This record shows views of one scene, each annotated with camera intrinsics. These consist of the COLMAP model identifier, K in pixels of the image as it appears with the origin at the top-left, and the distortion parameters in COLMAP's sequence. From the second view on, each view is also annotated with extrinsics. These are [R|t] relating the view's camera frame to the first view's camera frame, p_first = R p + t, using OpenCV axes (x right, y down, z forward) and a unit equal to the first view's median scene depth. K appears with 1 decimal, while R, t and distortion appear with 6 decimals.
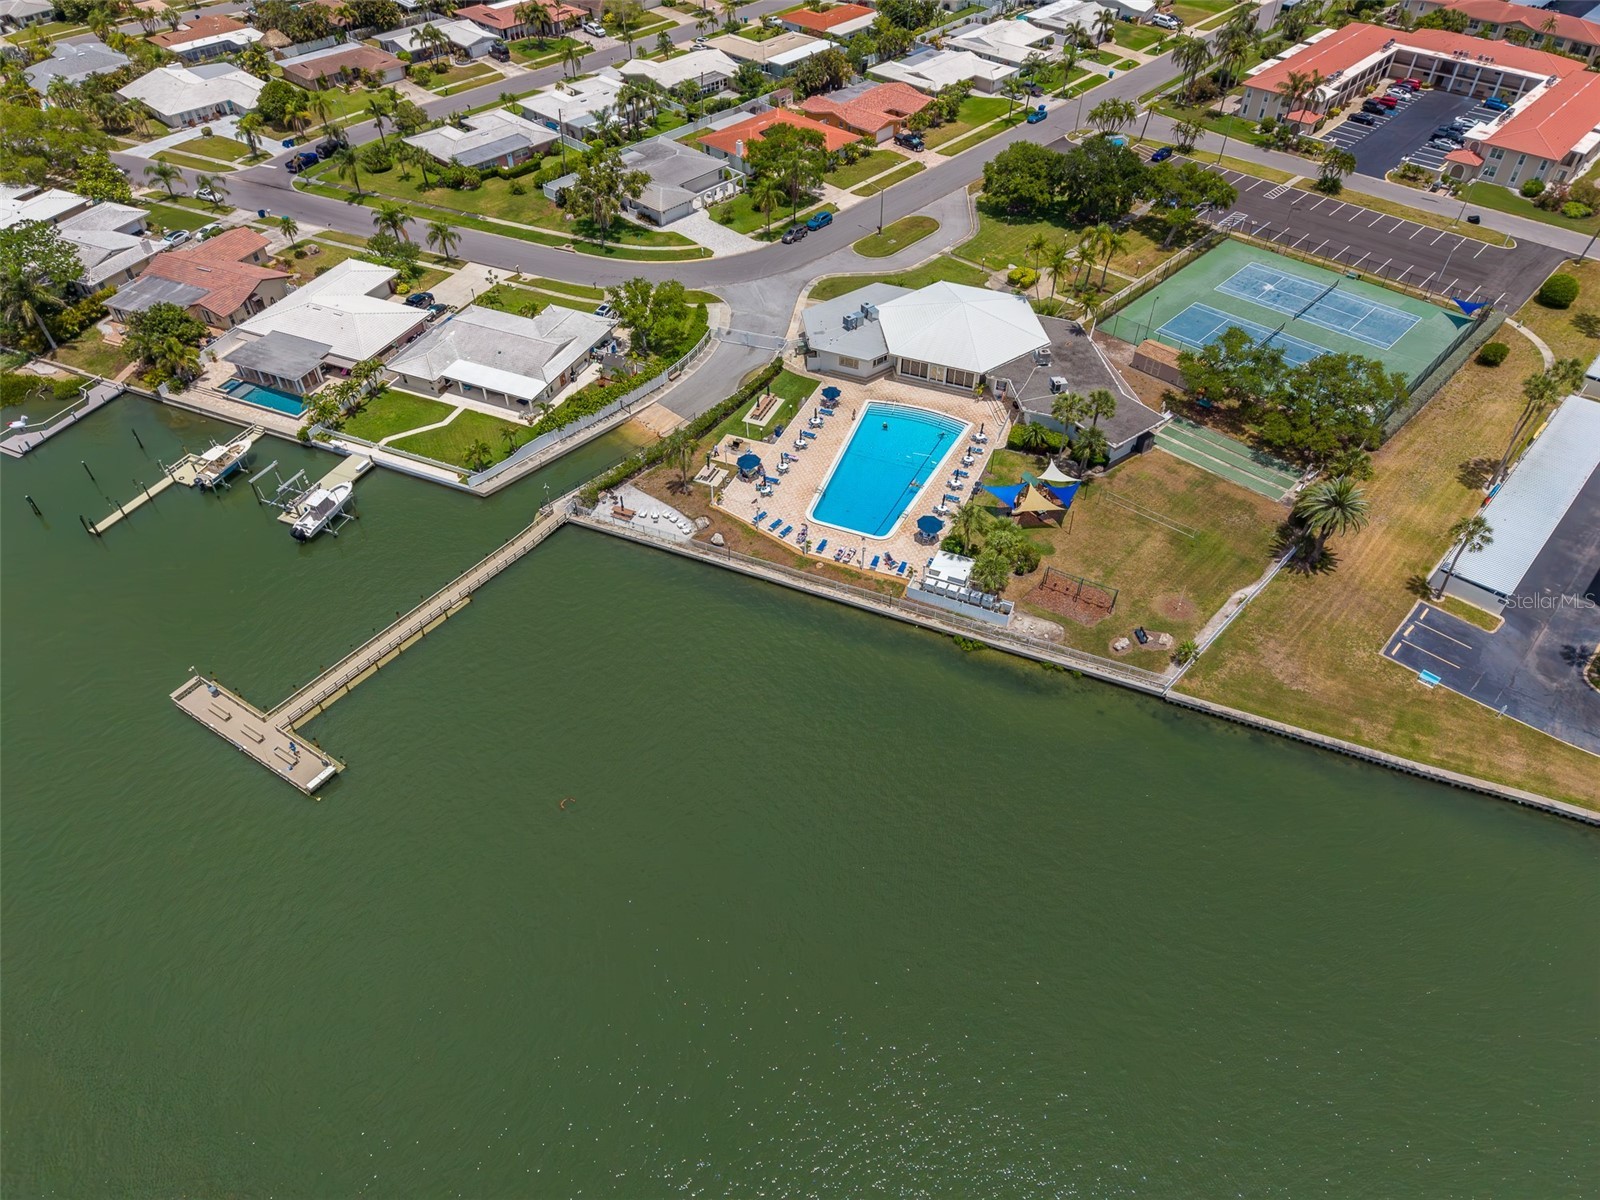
lens RADIAL K [[1058.2, 0, 804.7], [0, 1058.2, 603.6], [0, 0, 1]] dist [0.063135, -0.045082]
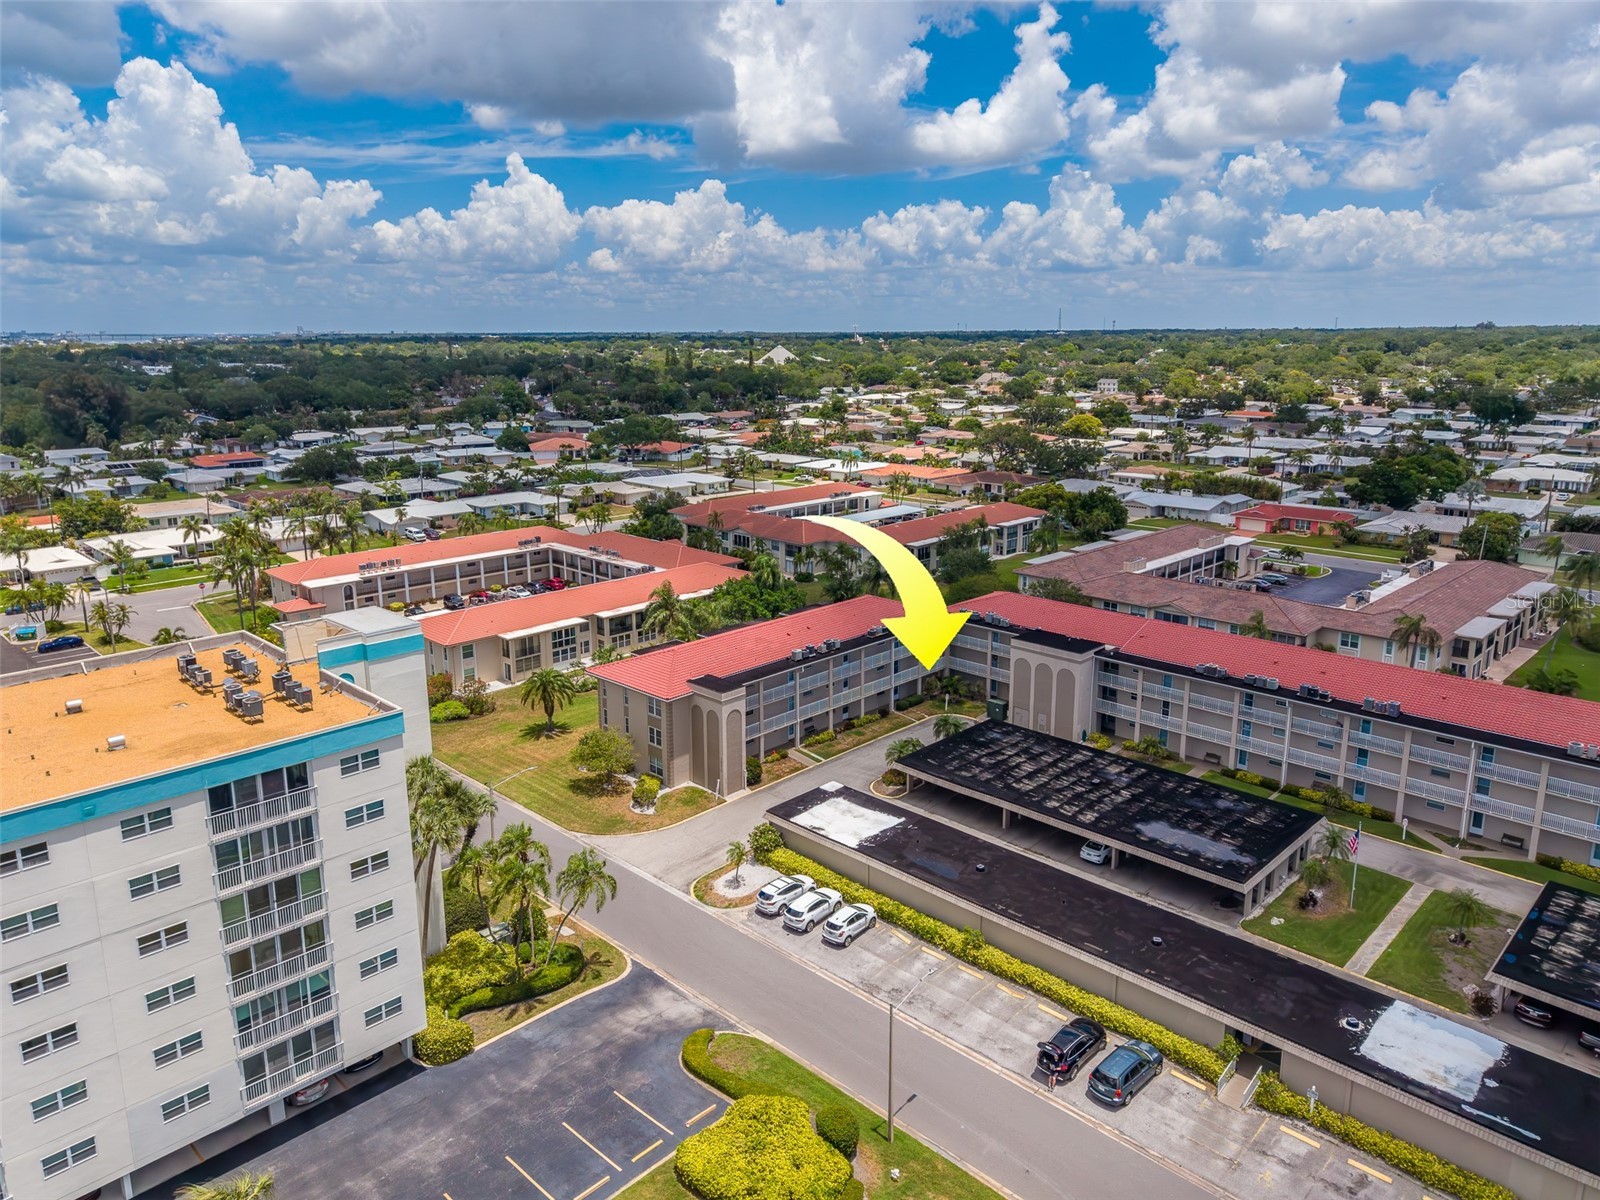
lens RADIAL K [[1070.6, 0, 796.0], [0, 1070.6, 595.9], [0, 0, 1]] dist [0.037803, -0.015551]
pose [[0.999429, 0.002623, -0.033687, 1.195327], [-0.019166, 0.865083, -0.501263, -0.124200], [0.027827, 0.501623, 0.864639, 0.504972]]
